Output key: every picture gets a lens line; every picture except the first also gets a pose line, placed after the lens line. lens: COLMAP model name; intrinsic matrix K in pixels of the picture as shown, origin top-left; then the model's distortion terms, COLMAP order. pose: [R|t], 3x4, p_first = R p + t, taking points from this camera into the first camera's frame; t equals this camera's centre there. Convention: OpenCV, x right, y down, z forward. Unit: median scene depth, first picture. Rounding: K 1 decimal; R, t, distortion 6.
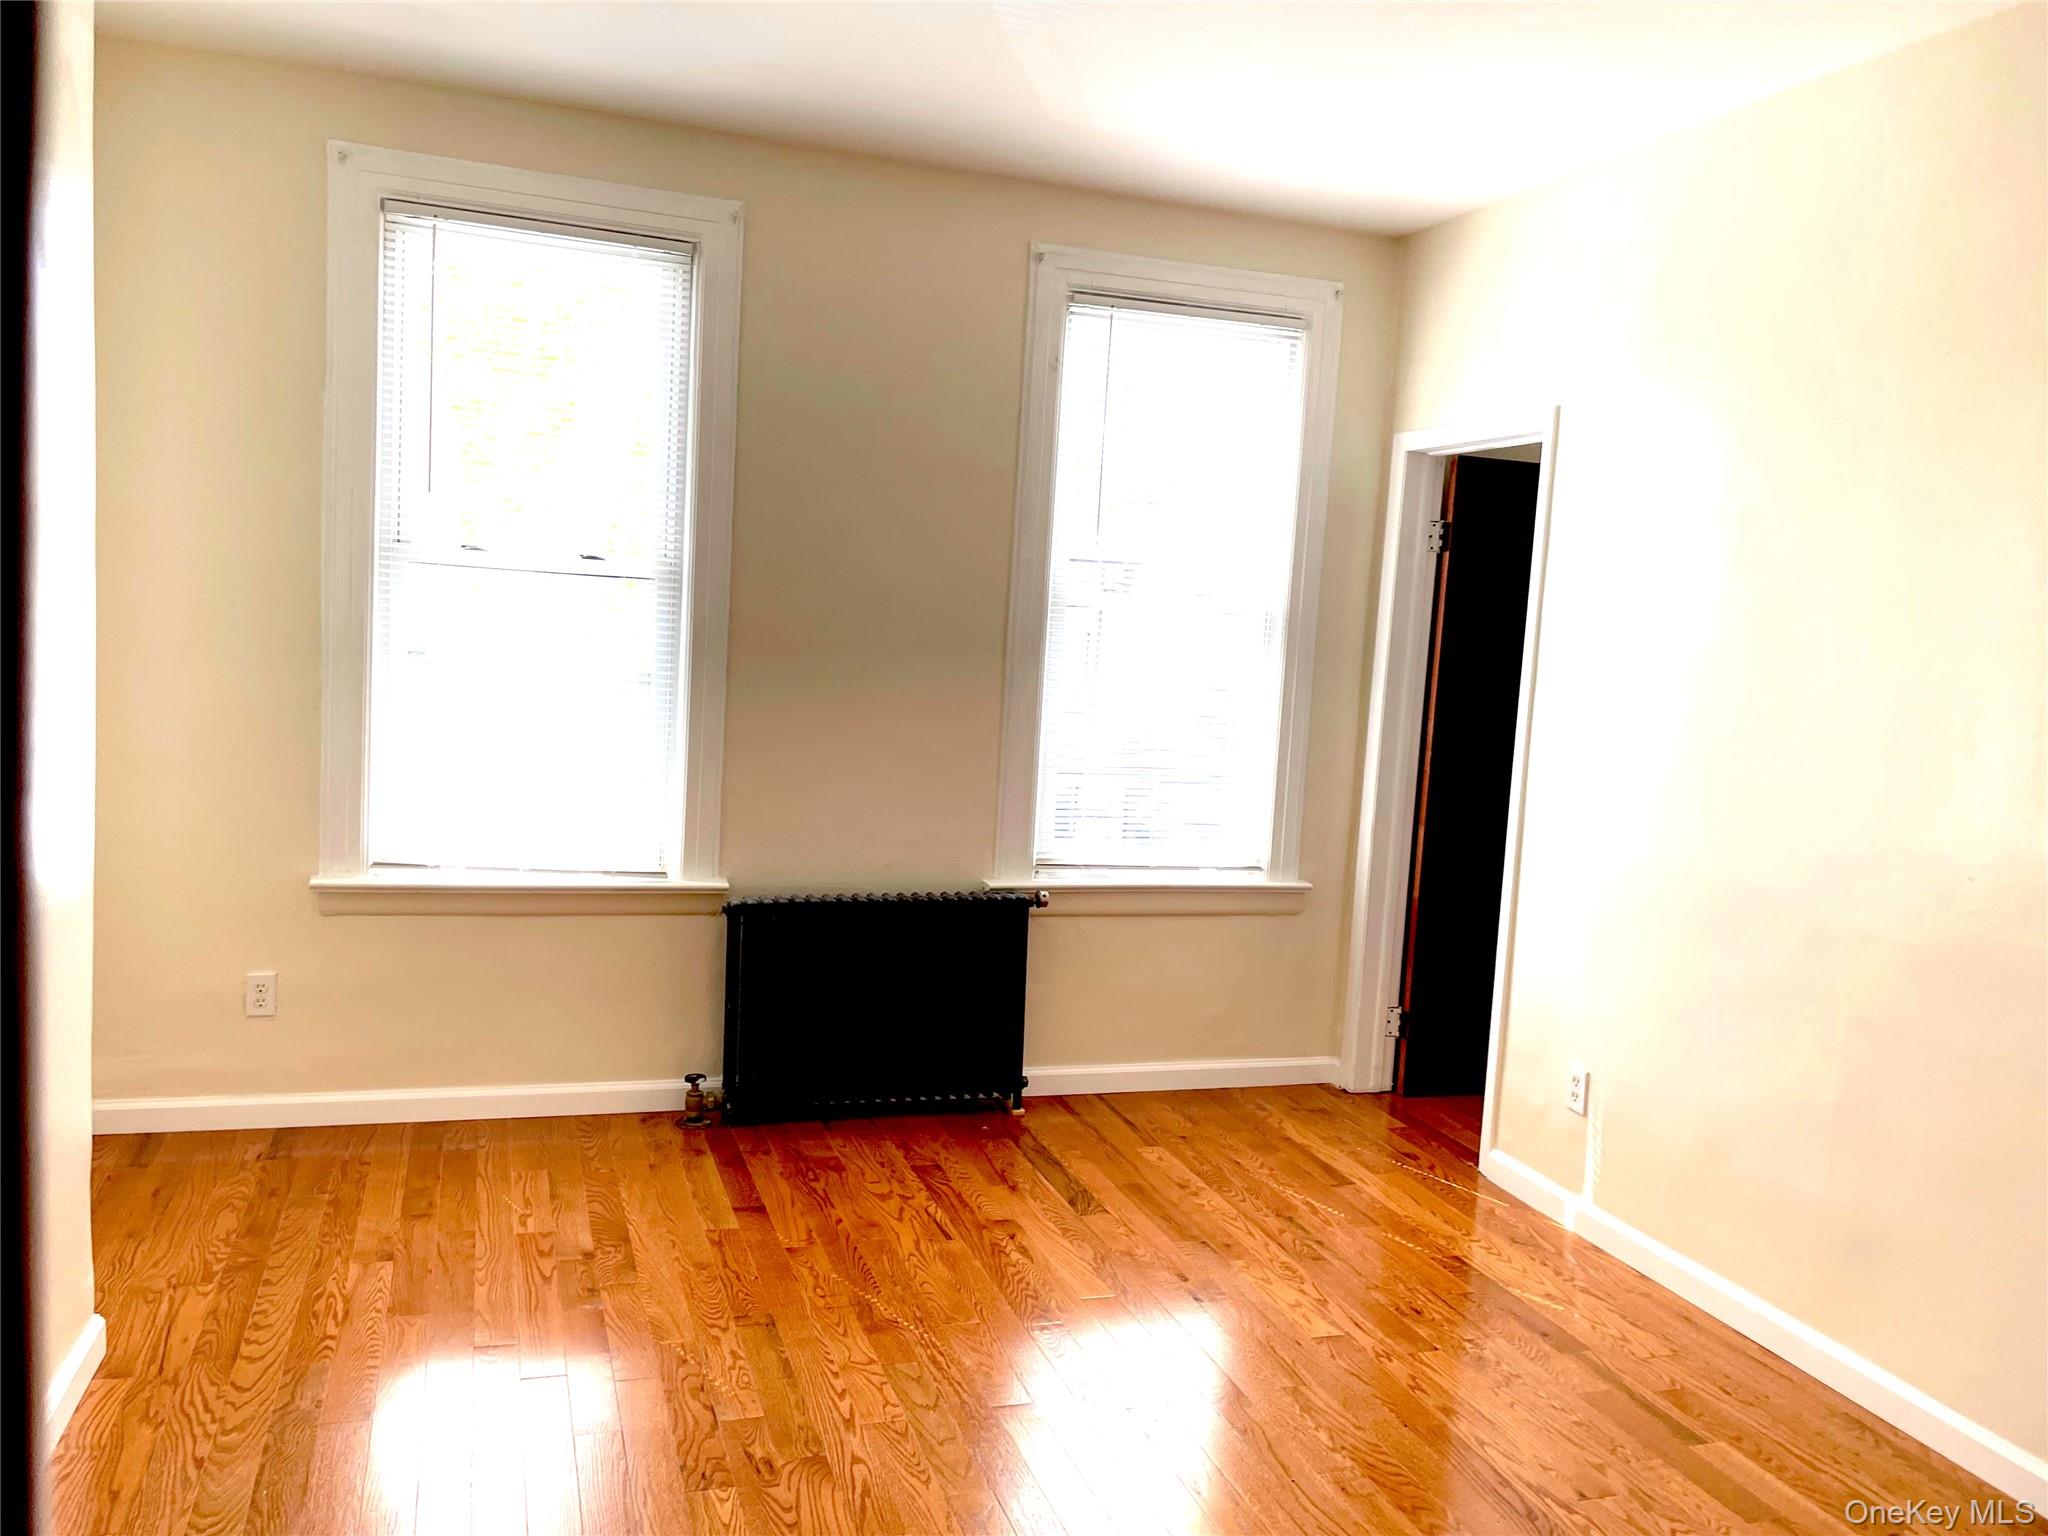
lens RADIAL K [[1518.3, 0, 1024.0], [0, 1518.3, 768.0], [0, 0, 1]] dist [0.075940, -0.113088]
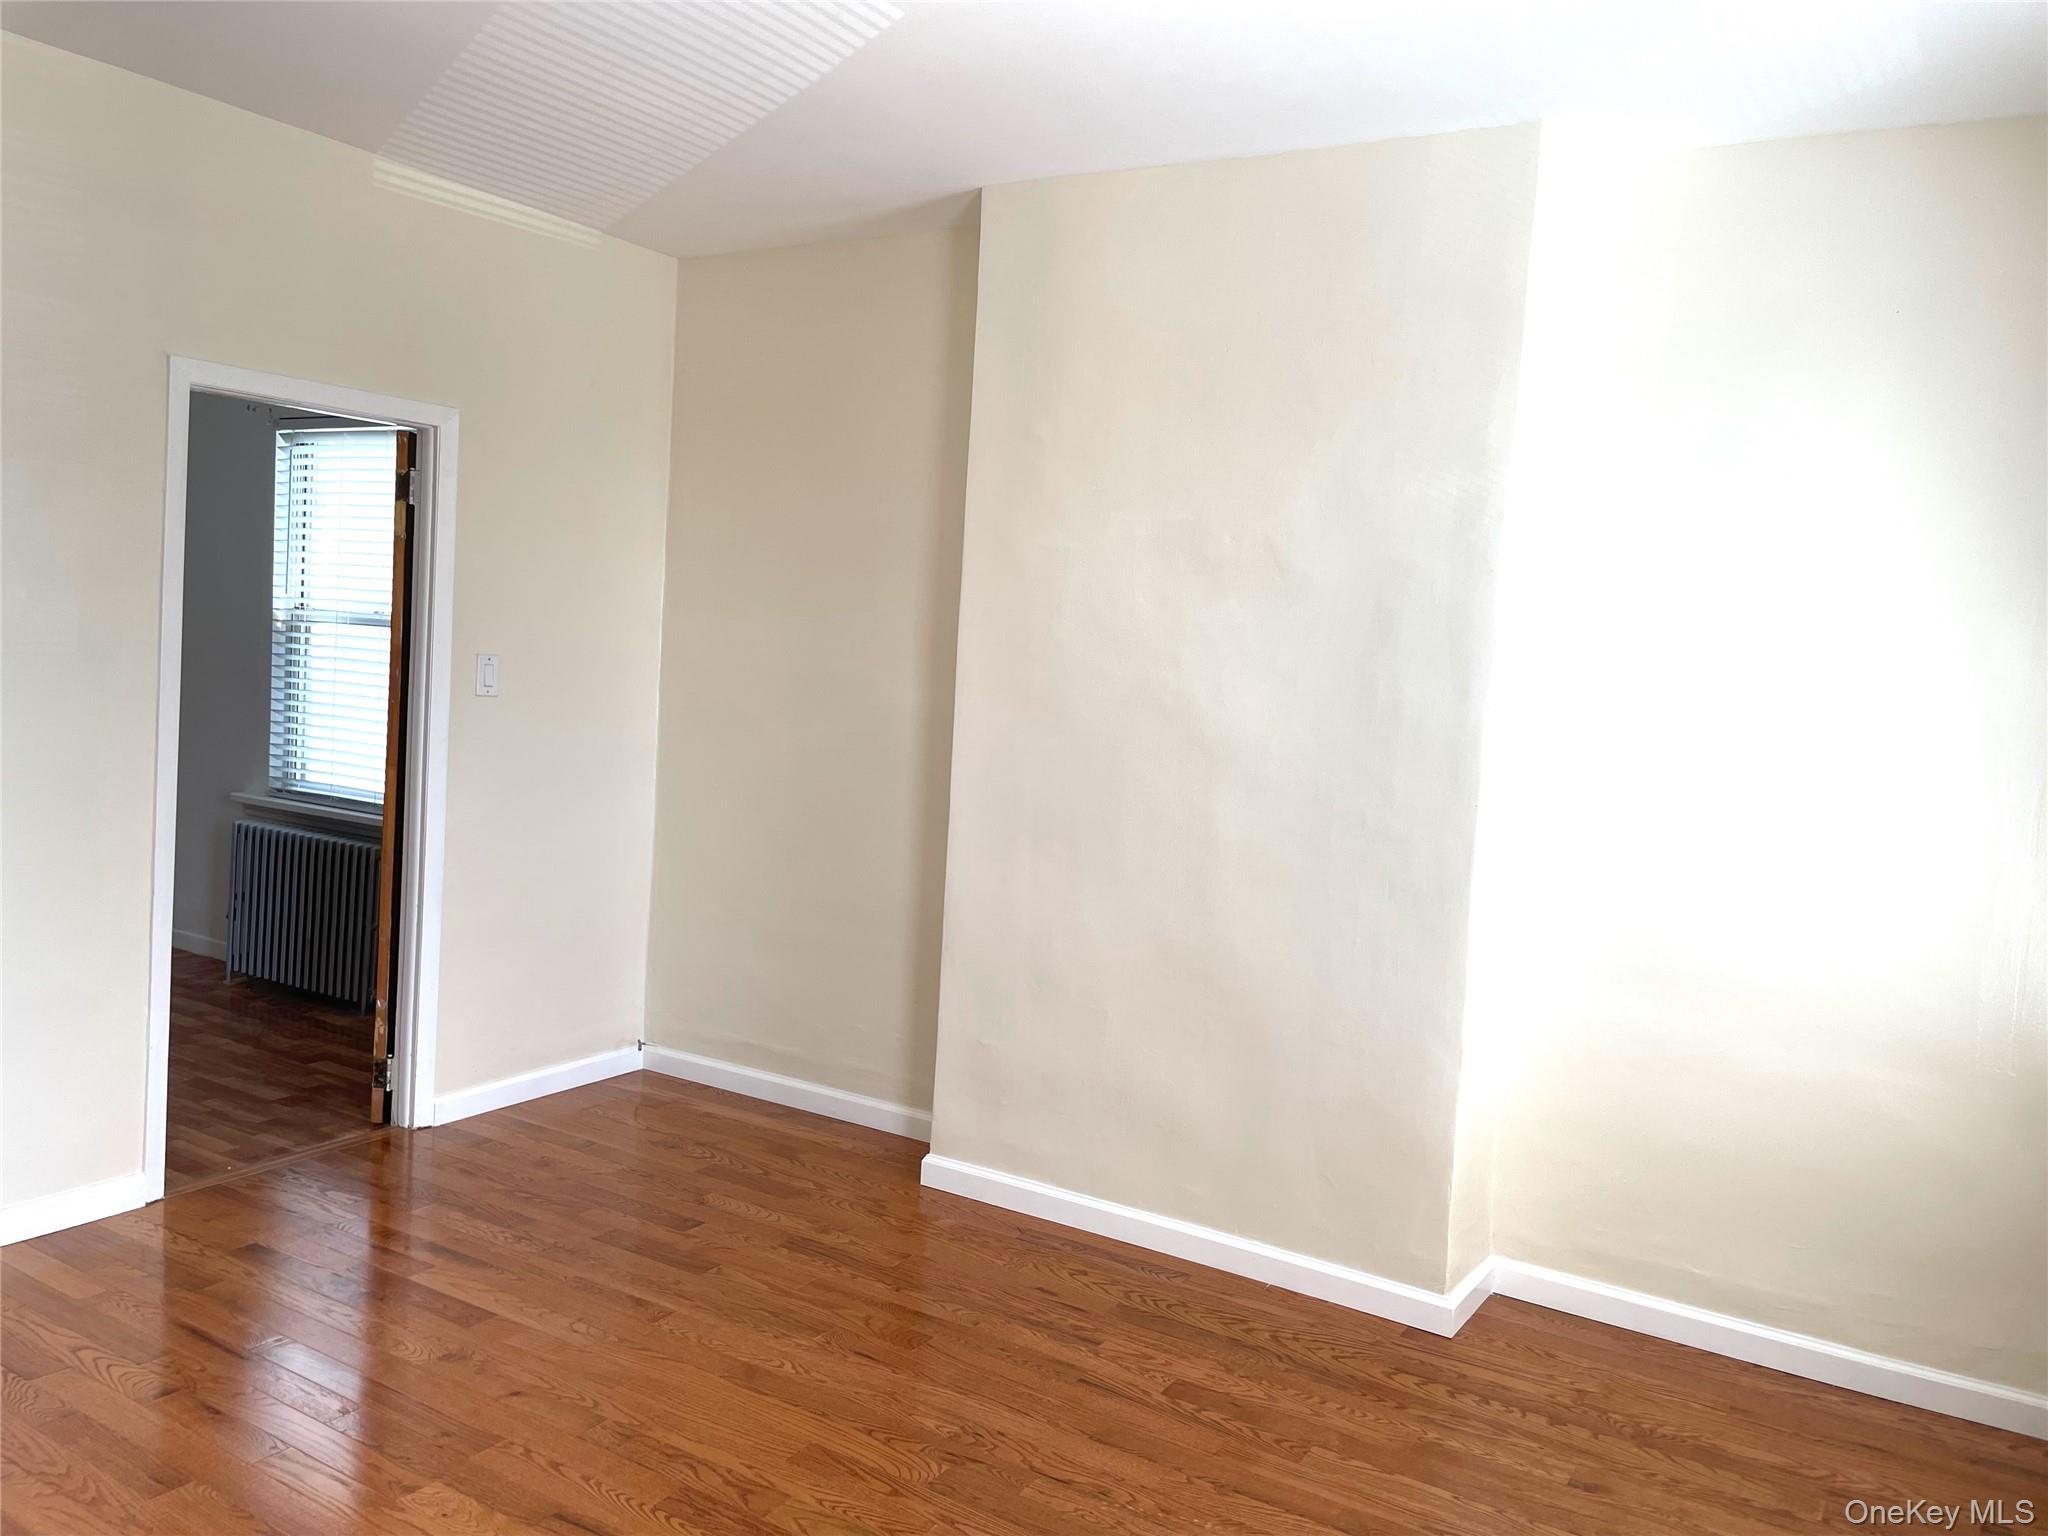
lens RADIAL K [[1518.3, 0, 1024.0], [0, 1518.3, 768.0], [0, 0, 1]] dist [0.075940, -0.113088]
pose [[-0.769635, -0.063286, -0.635340, 0.445949], [-0.166042, 0.980677, 0.103454, -0.130304], [0.616517, 0.185115, -0.765271, 1.526039]]
